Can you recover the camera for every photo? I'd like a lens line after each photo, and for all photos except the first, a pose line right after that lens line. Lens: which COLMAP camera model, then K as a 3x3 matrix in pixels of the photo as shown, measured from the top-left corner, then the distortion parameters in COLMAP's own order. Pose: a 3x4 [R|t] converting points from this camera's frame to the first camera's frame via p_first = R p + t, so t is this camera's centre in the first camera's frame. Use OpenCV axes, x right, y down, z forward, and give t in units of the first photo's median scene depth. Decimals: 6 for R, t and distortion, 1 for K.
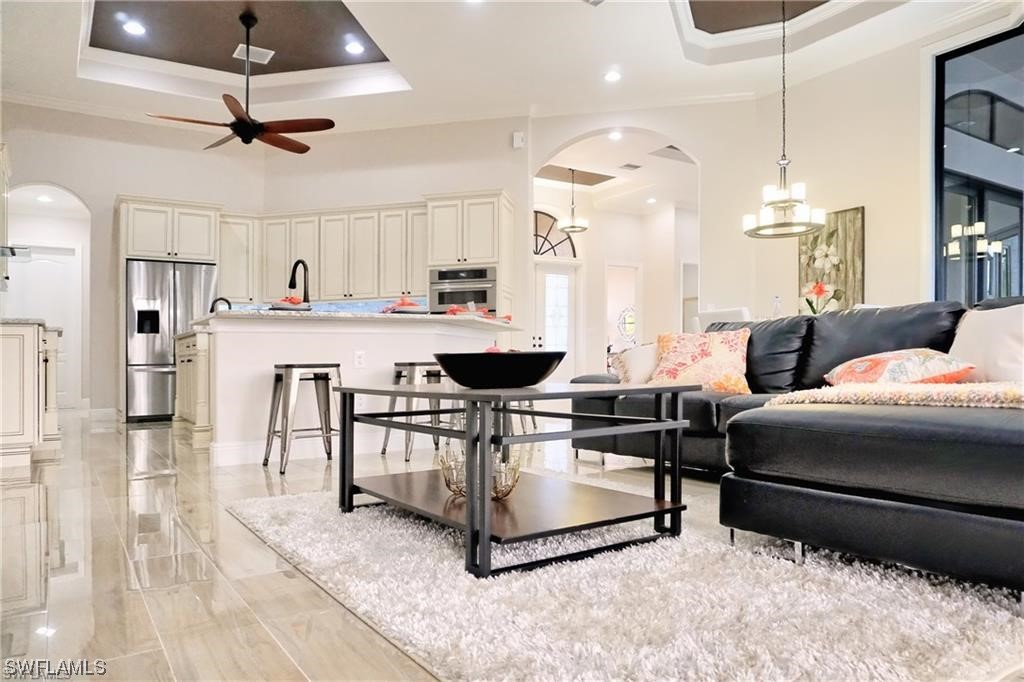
lens RADIAL K [[708.4, 0, 532.6], [0, 708.4, 309.0], [0, 0, 1]] dist [-0.031857, 0.016912]
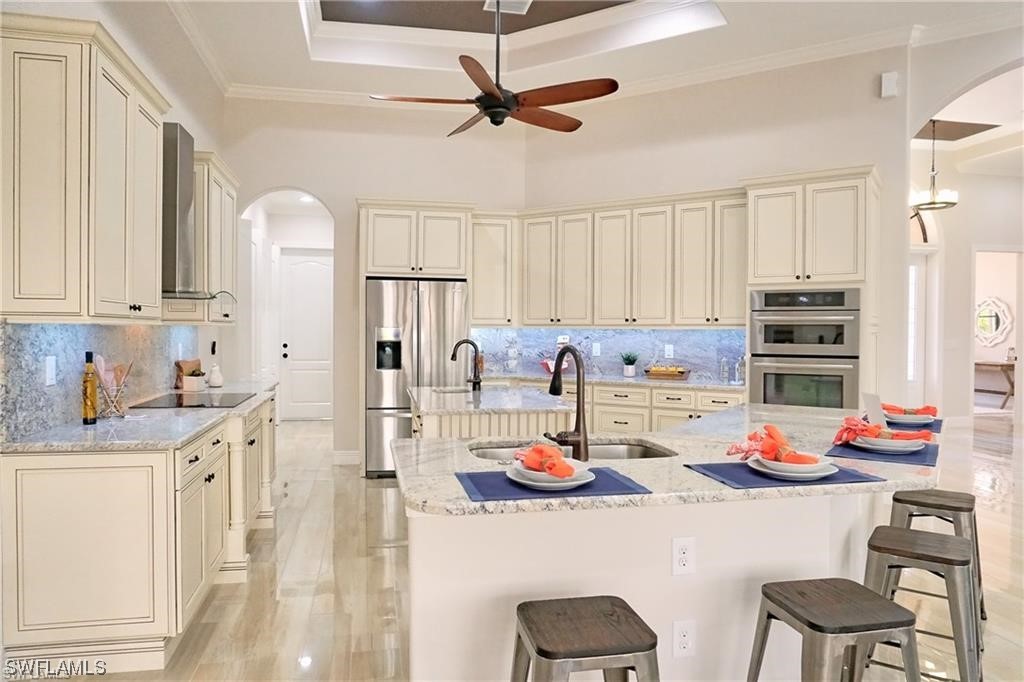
lens RADIAL K [[708.4, 0, 510.7], [0, 708.4, 308.8], [0, 0, 1]] dist [-0.031857, 0.016912]
pose [[0.921594, 0.019098, -0.387686, -0.095190], [0.000892, 0.998682, 0.051318, -0.073275], [0.388155, -0.047640, 0.920362, 0.287613]]
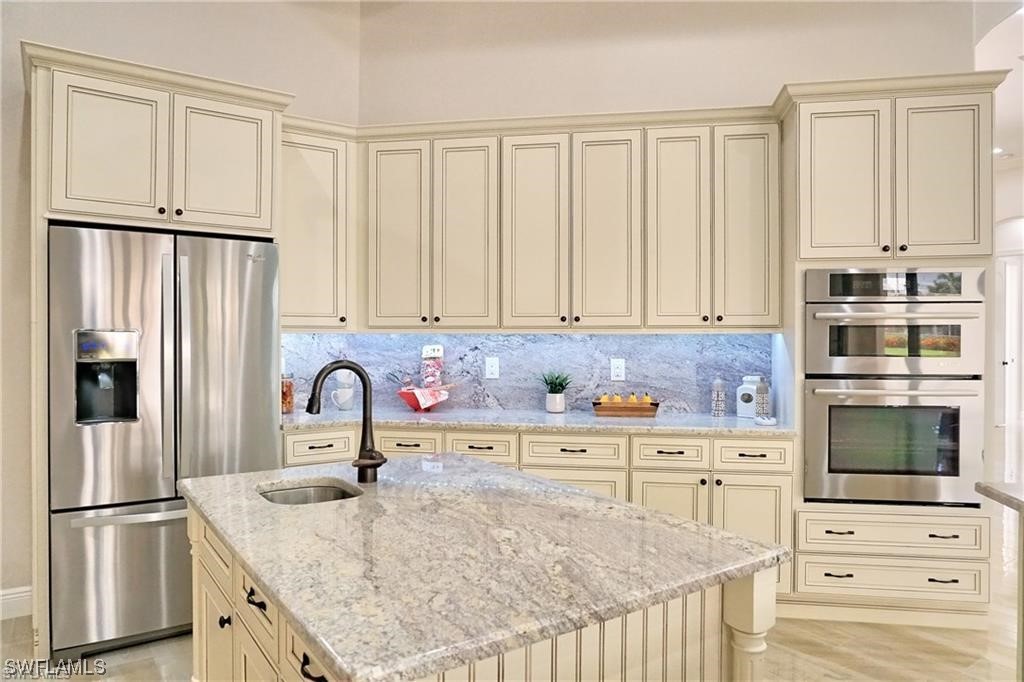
lens RADIAL K [[708.4, 0, 523.6], [0, 708.4, 327.9], [0, 0, 1]] dist [-0.031857, 0.016912]
pose [[0.999571, 0.027275, 0.010661, -0.313398], [-0.027906, 0.997529, 0.064476, -0.043528], [-0.008876, -0.064746, 0.997862, 0.595285]]
